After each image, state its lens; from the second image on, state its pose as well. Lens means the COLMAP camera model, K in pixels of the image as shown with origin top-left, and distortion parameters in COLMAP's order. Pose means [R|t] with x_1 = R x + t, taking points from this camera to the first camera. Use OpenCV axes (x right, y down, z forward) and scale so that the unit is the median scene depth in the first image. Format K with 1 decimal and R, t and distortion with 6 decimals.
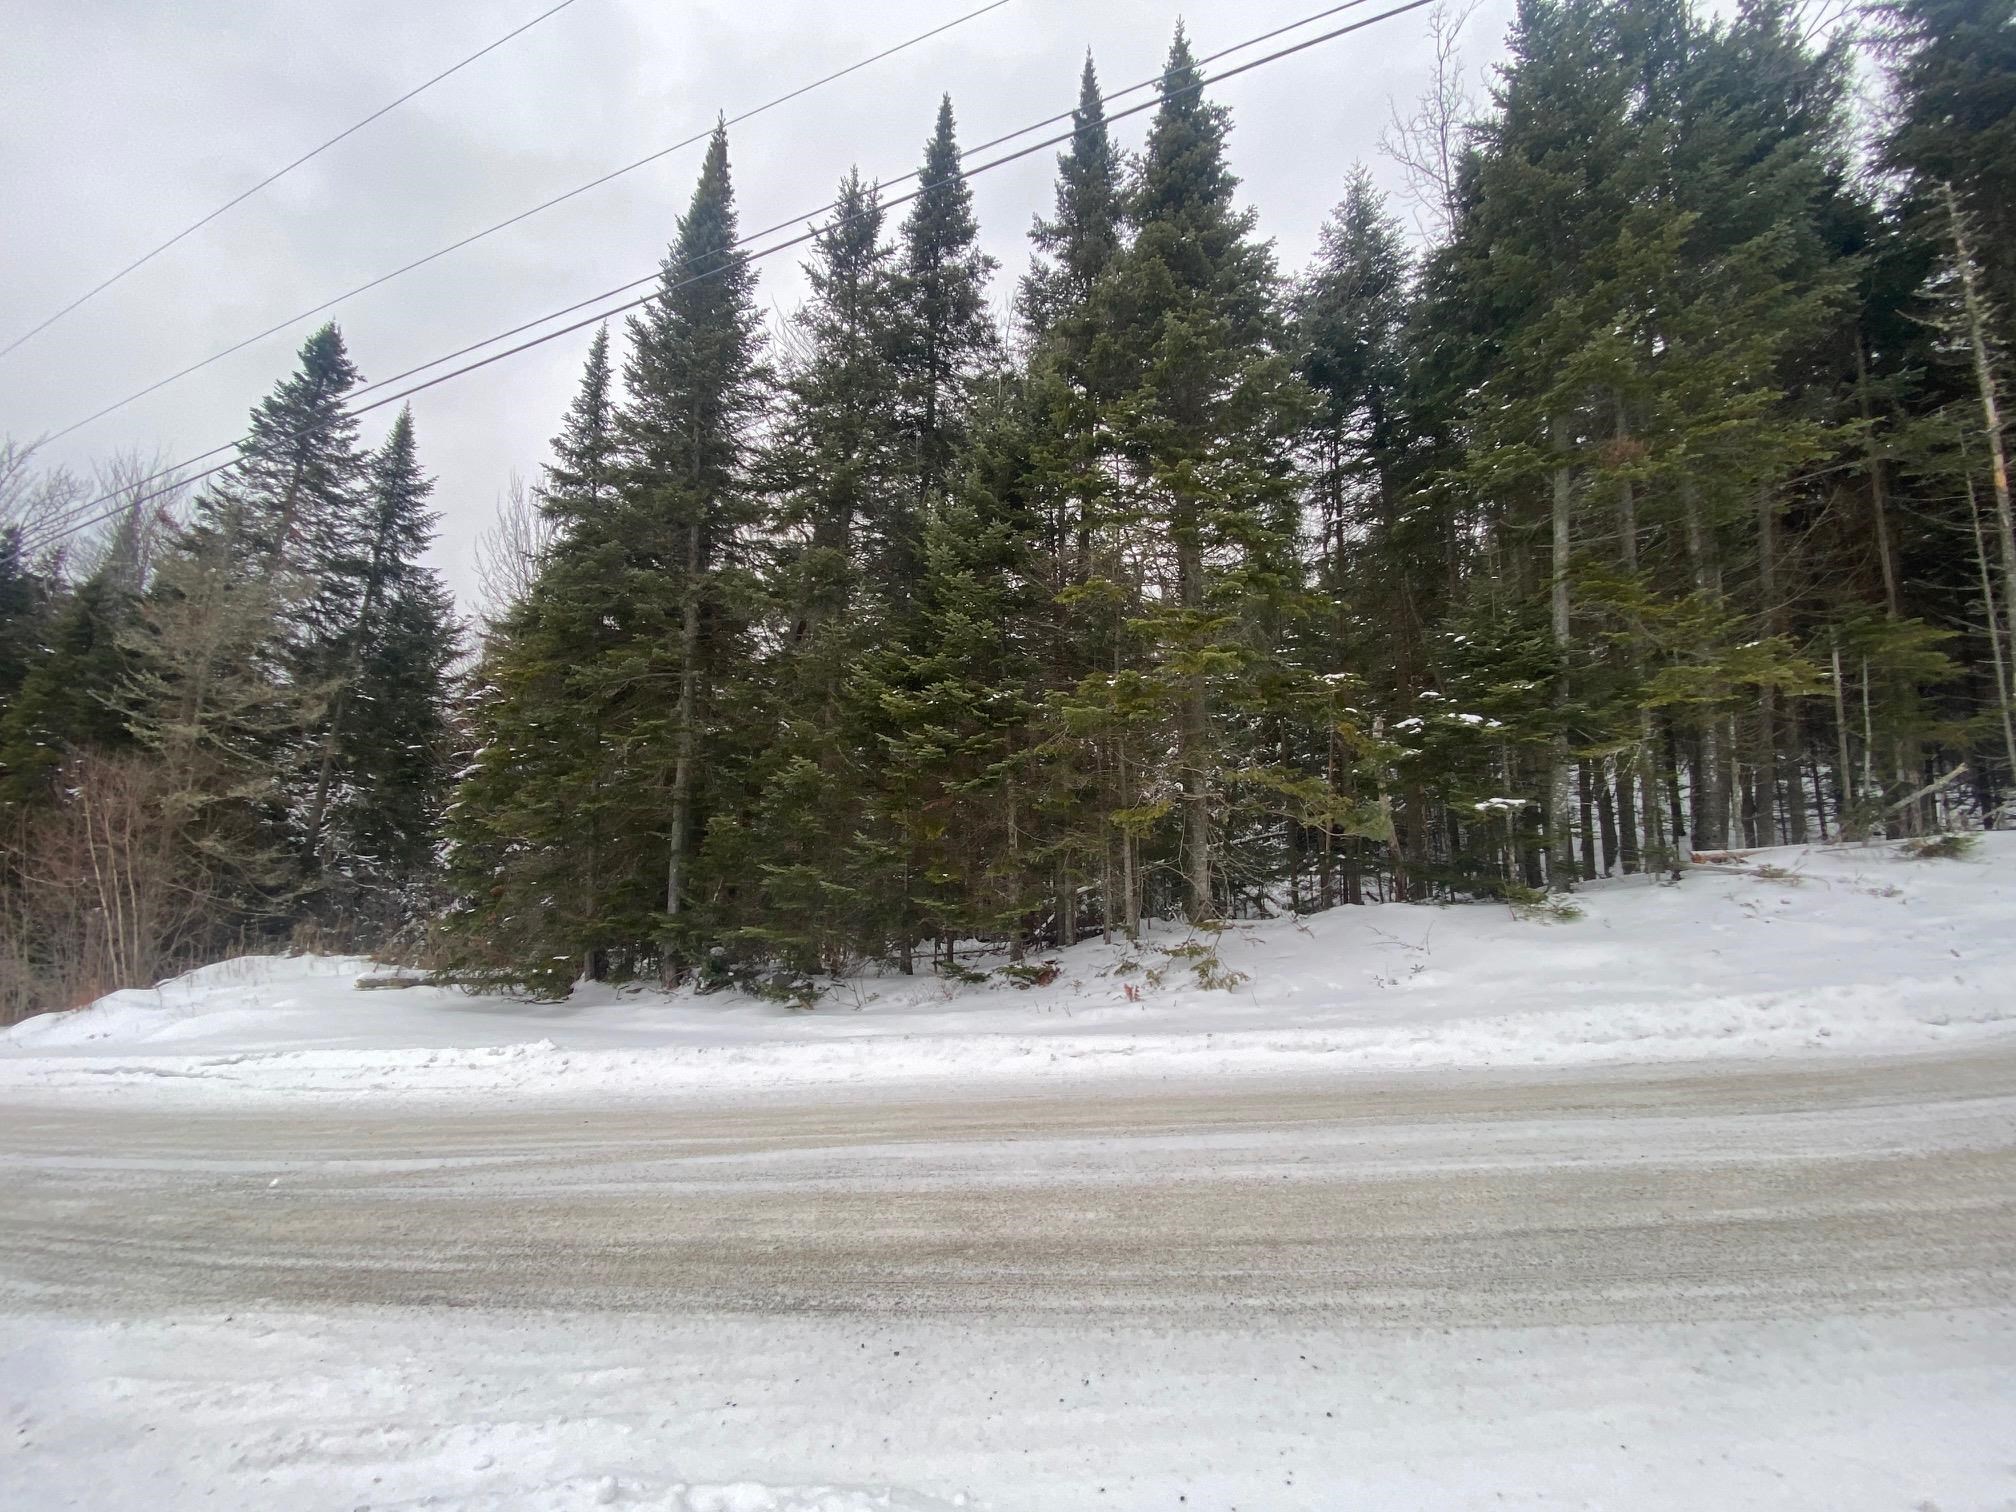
lens RADIAL K [[819.2, 0, 1008.0], [0, 819.2, 756.0], [0, 0, 1]] dist [0.010146, -0.016334]
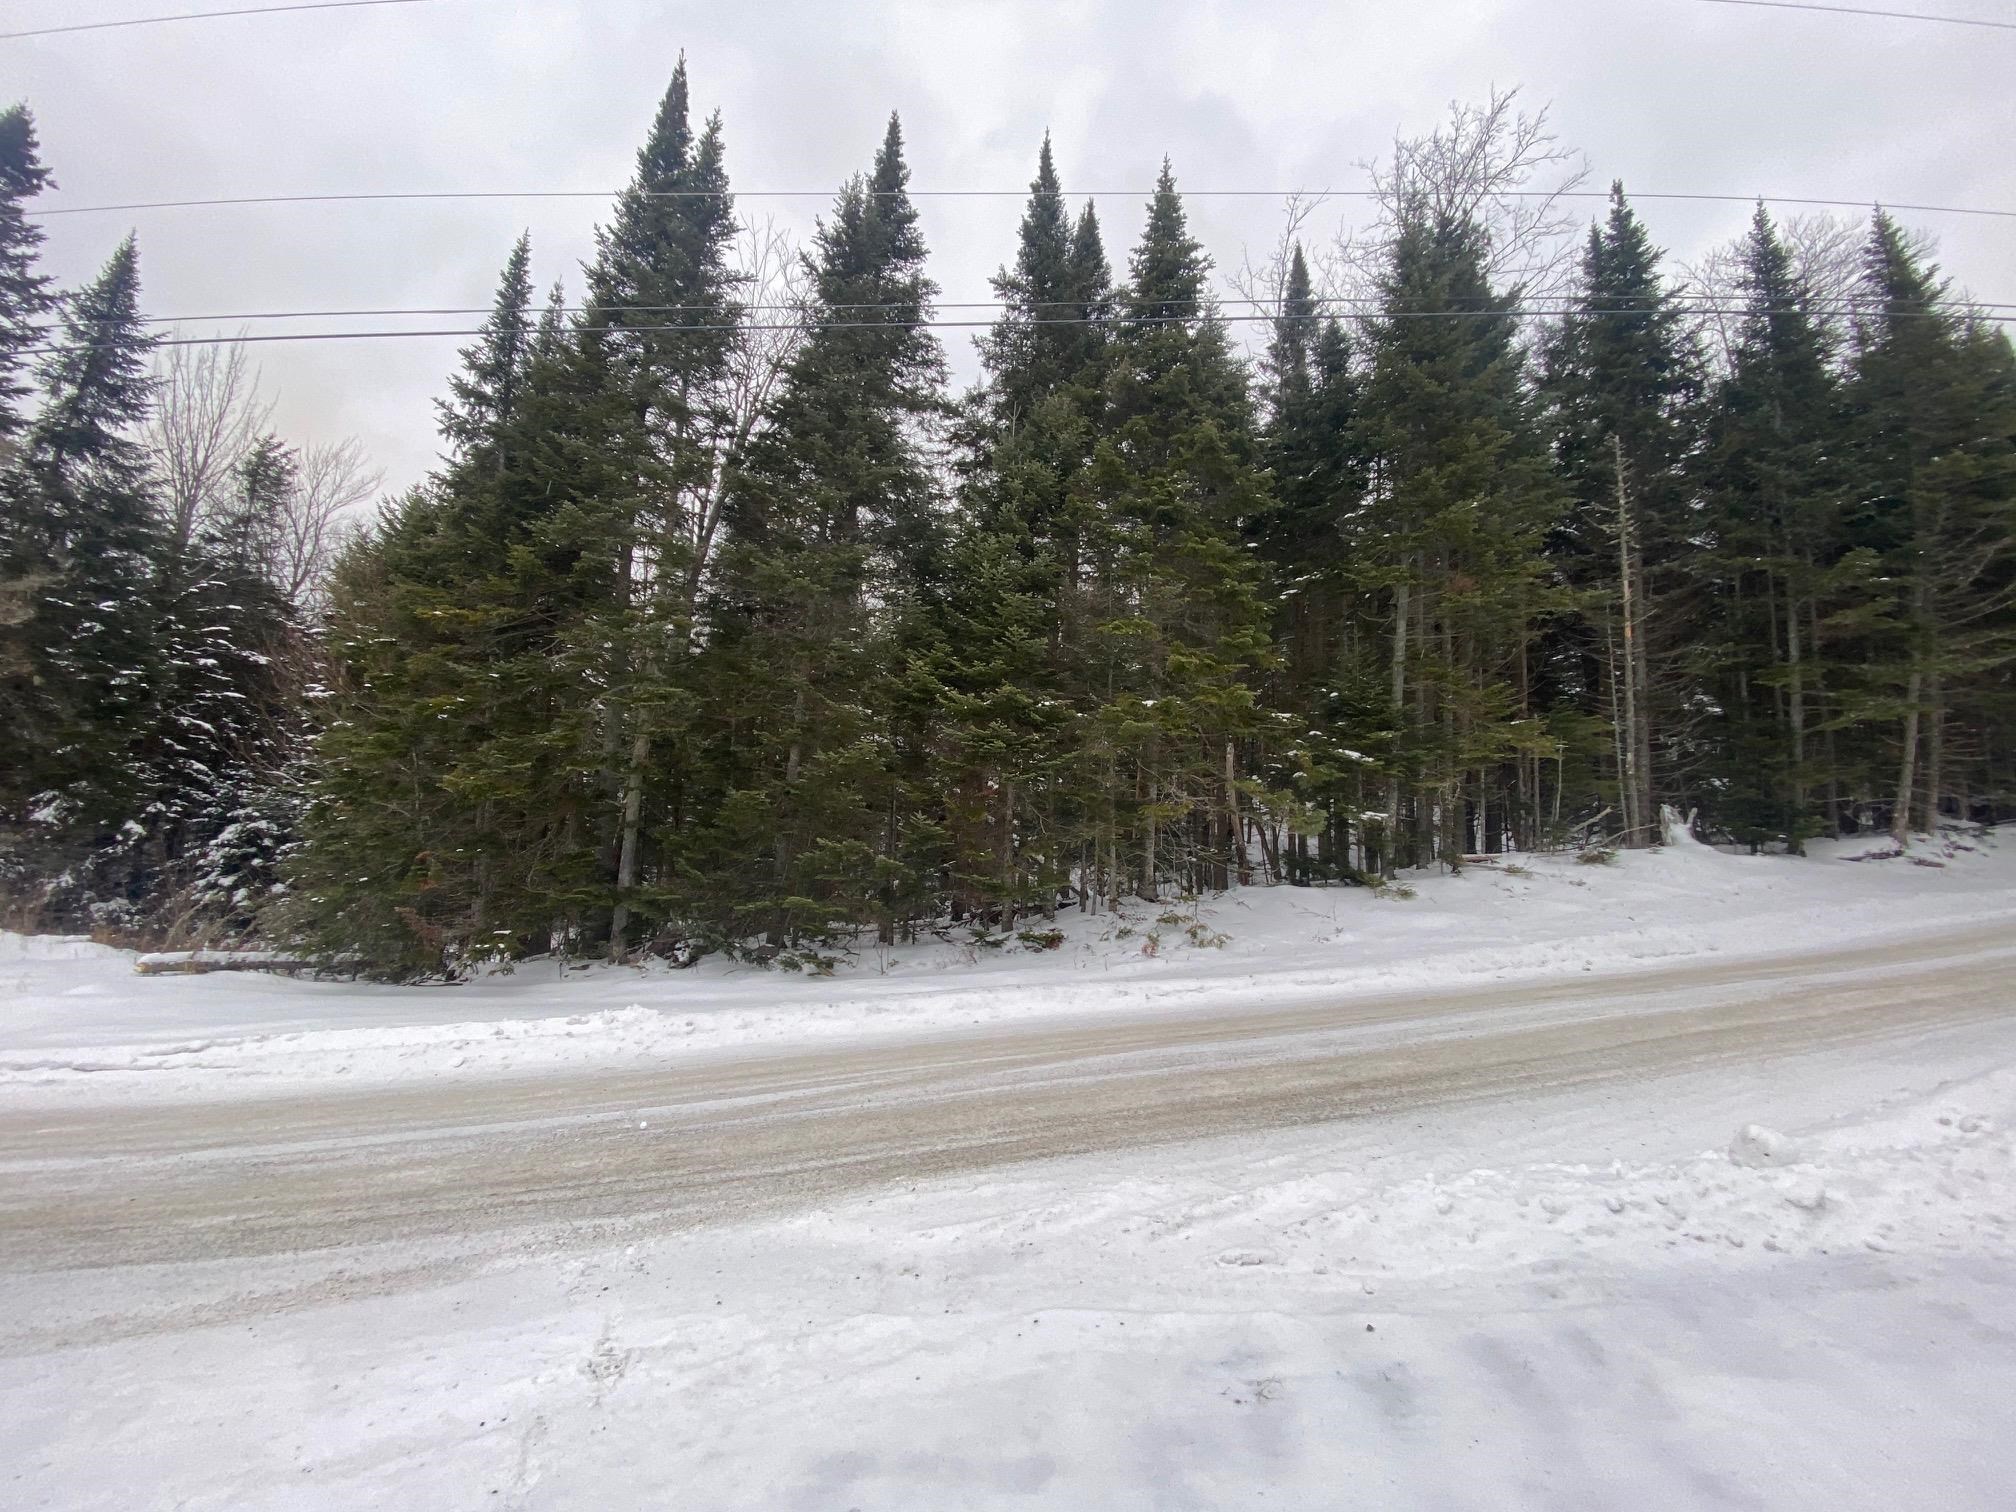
lens RADIAL K [[814.6, 0, 1008.0], [0, 814.6, 756.0], [0, 0, 1]] dist [0.013262, -0.015977]
pose [[0.923696, 0.078041, 0.375094, -0.584350], [-0.080188, 0.996731, -0.009908, 0.021820], [-0.374641, -0.020926, 0.926934, -0.078371]]
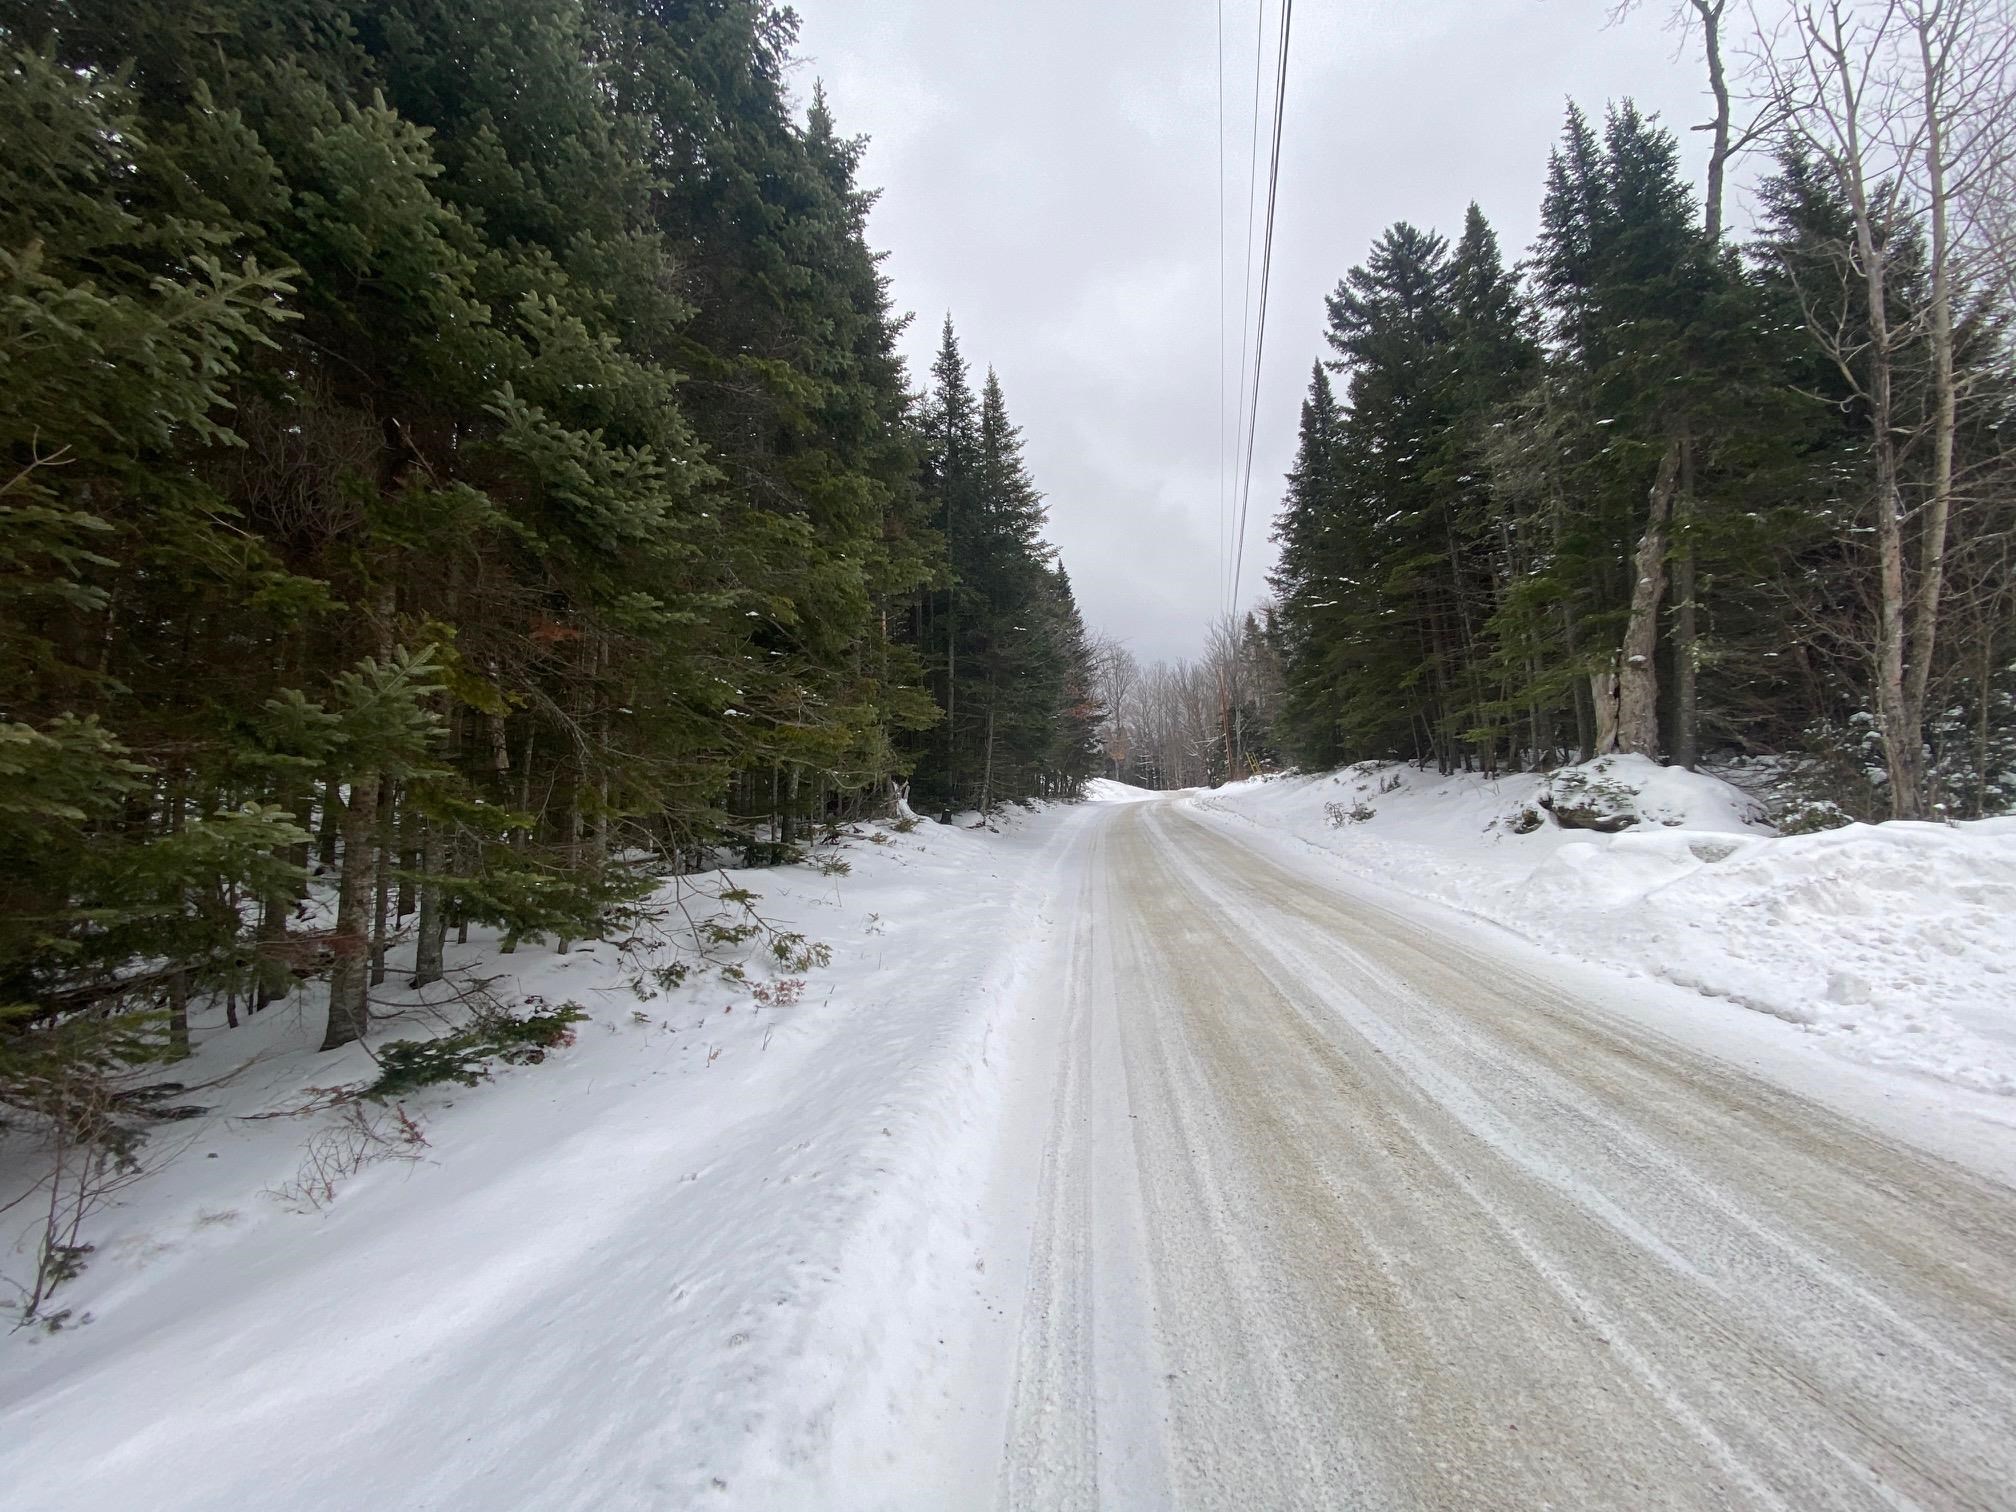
lens RADIAL K [[819.2, 0, 1008.0], [0, 819.2, 756.0], [0, 0, 1]] dist [0.010146, -0.016334]
pose [[-0.078851, 0.125432, 0.988964, -0.595069], [-0.091274, 0.986977, -0.132457, 0.179454], [-0.992699, -0.100711, -0.066376, 0.943992]]
